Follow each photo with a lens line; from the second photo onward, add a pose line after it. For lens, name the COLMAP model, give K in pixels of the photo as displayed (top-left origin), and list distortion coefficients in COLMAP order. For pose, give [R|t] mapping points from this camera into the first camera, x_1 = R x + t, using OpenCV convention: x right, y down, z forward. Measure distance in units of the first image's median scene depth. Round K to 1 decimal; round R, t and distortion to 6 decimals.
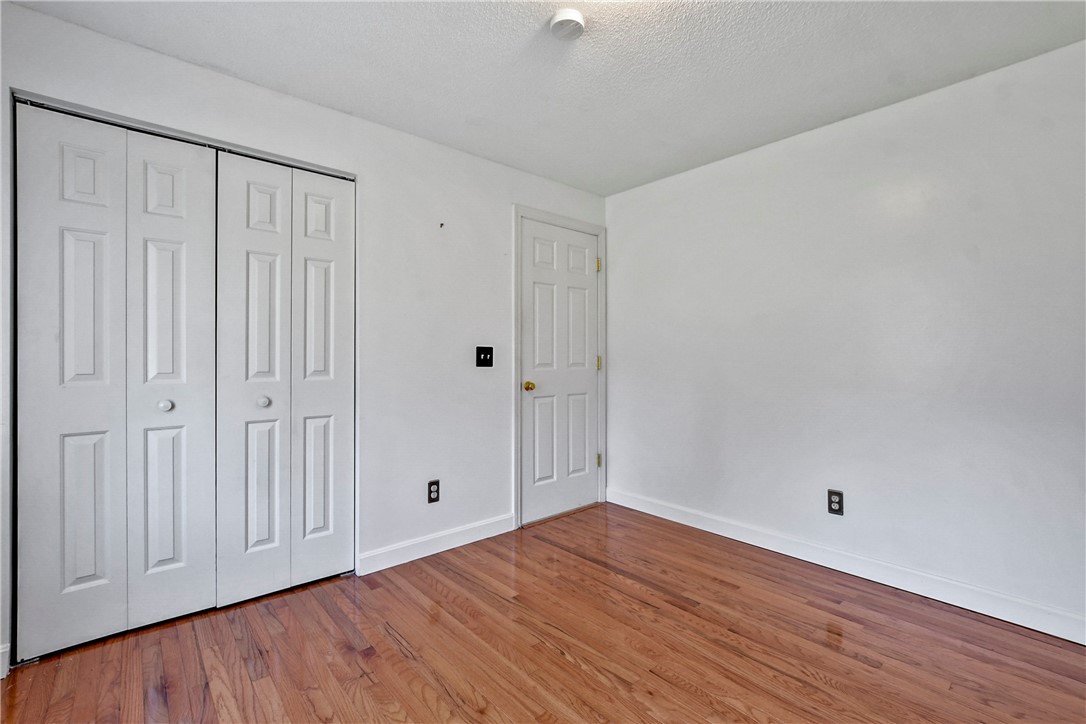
lens RADIAL K [[478.2, 0, 531.1], [0, 478.2, 359.0], [0, 0, 1]] dist [-0.005782, -0.000291]
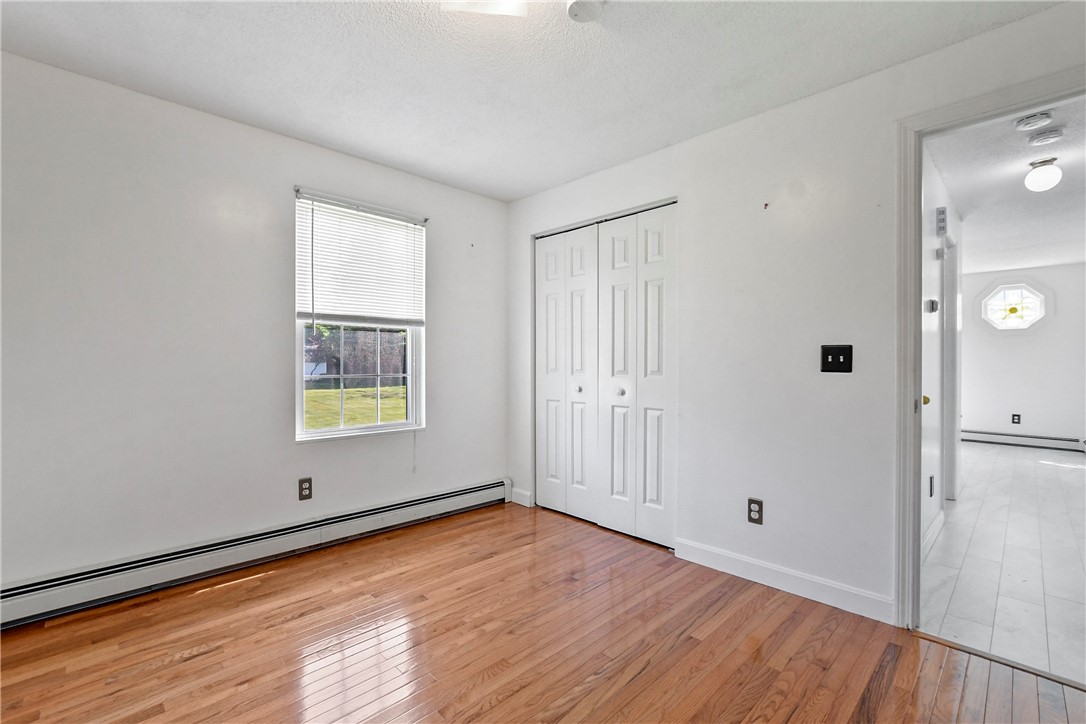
lens RADIAL K [[477.4, 0, 534.9], [0, 477.4, 363.6], [0, 0, 1]] dist [-0.016115, 0.006197]
pose [[0.064393, 0.003733, -0.997918, 0.757248], [-0.004043, 0.999986, 0.003480, 0.002743], [0.997916, 0.003810, 0.064407, 0.625803]]
